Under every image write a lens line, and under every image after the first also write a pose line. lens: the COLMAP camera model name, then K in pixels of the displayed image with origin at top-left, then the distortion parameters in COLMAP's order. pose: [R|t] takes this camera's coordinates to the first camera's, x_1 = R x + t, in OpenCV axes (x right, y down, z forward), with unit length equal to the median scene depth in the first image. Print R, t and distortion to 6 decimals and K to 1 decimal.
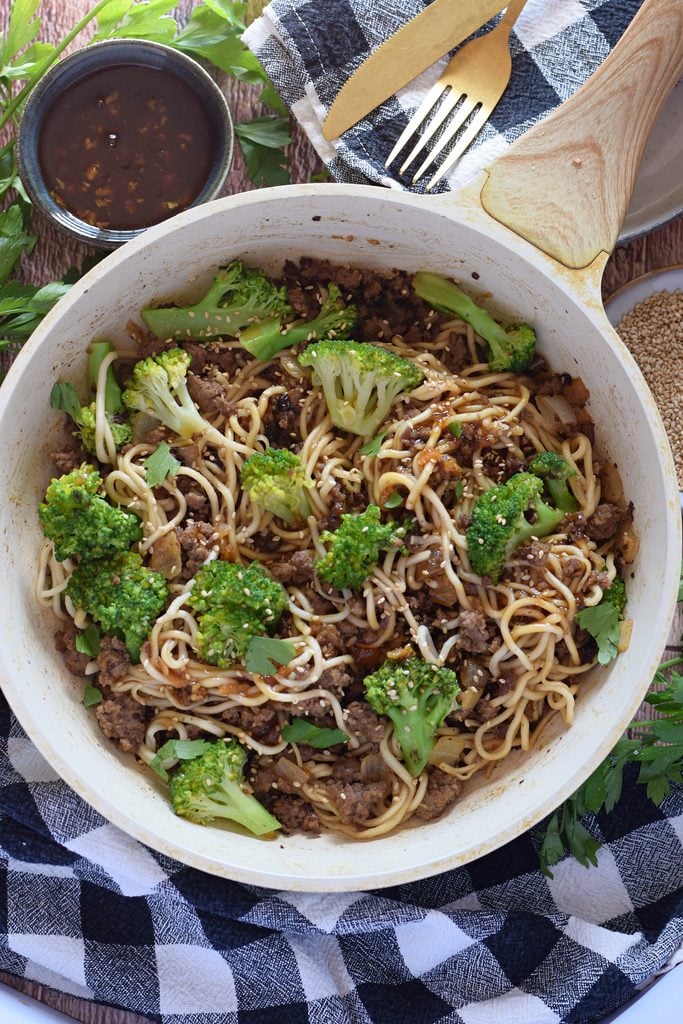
lens RADIAL K [[2442.5, 0, 395.1], [0, 2442.5, 509.5], [0, 0, 1]] dist [-0.126492, 0.153916]
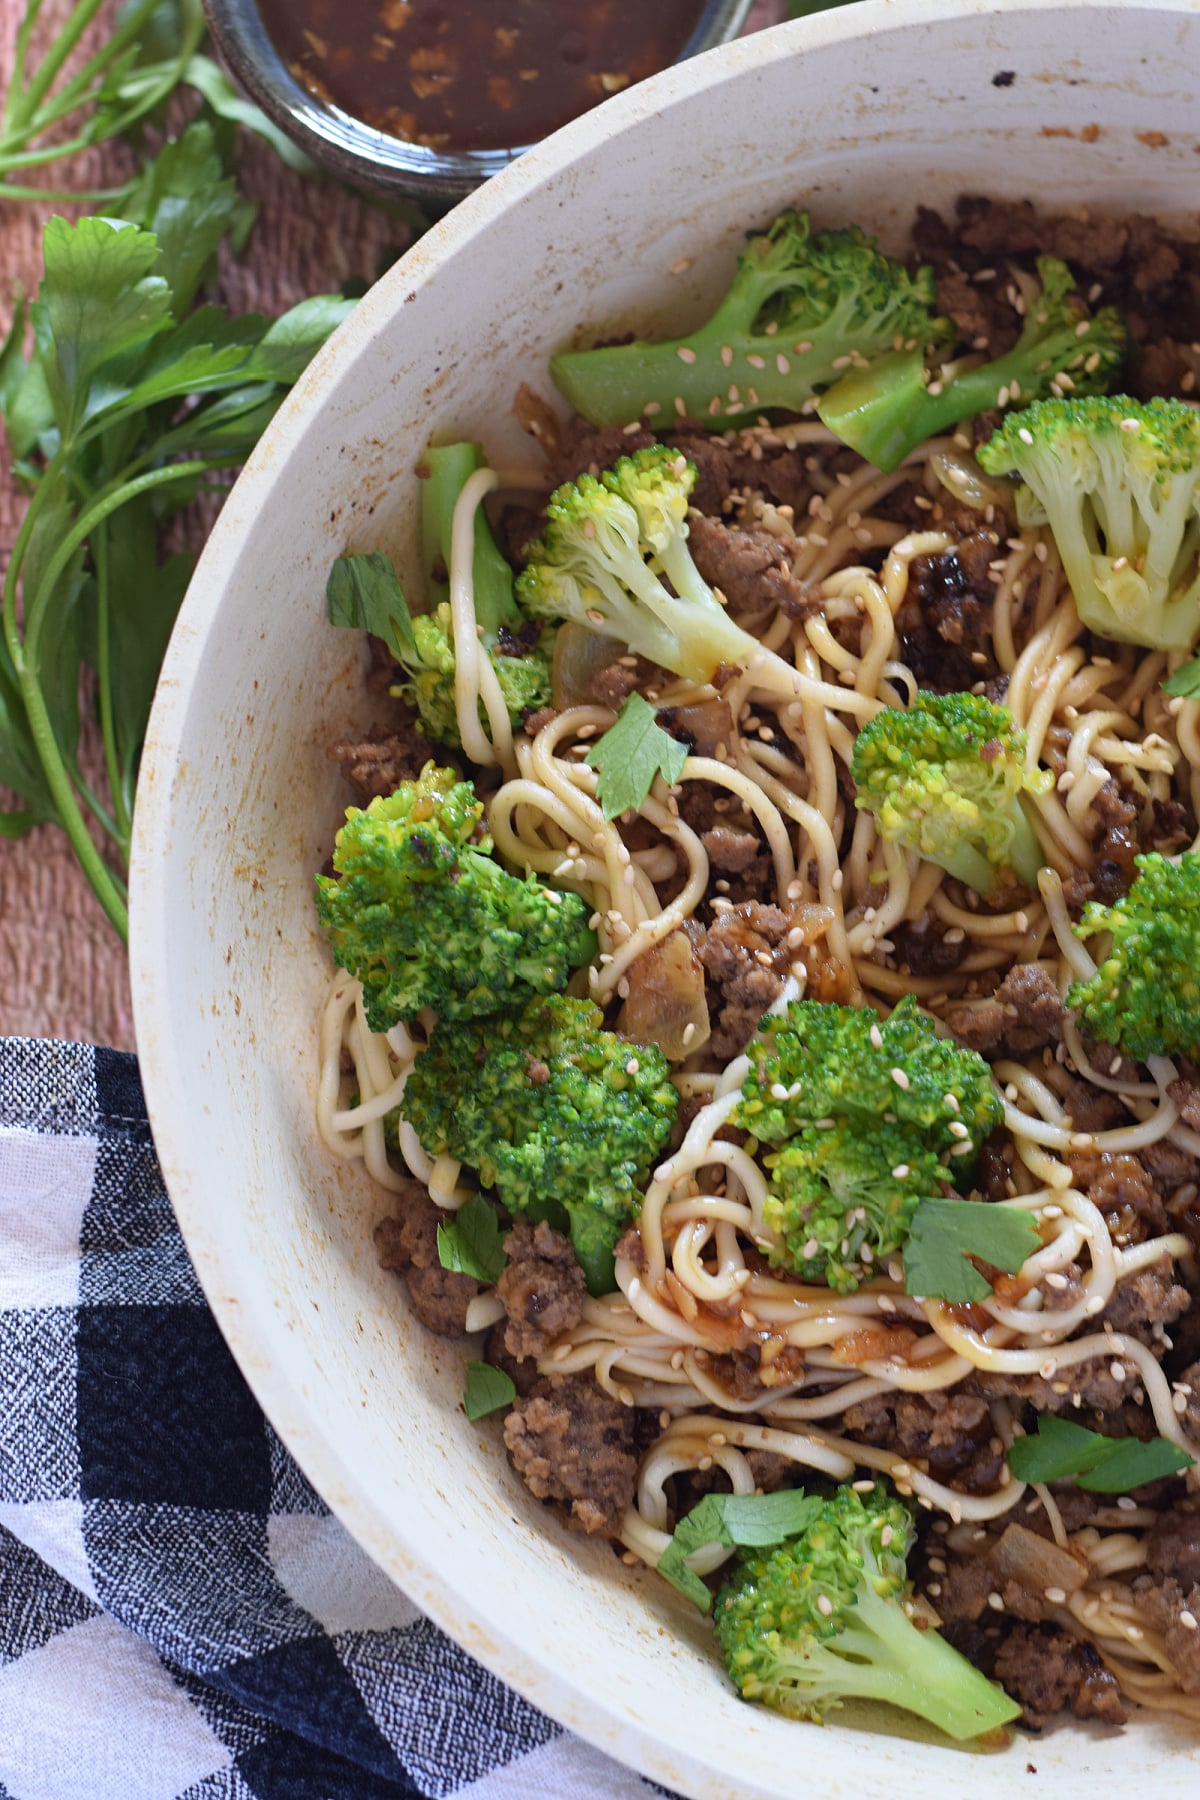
lens RADIAL K [[4508.7, 0, 599.5], [0, 4508.7, 810.0], [0, 0, 1]] dist [-0.040685, -1.114392]
pose [[0.997113, -0.062522, -0.043081, -0.072347], [0.060370, 0.996945, -0.049561, 0.023723], [0.046048, 0.046818, 0.997842, 0.312292]]
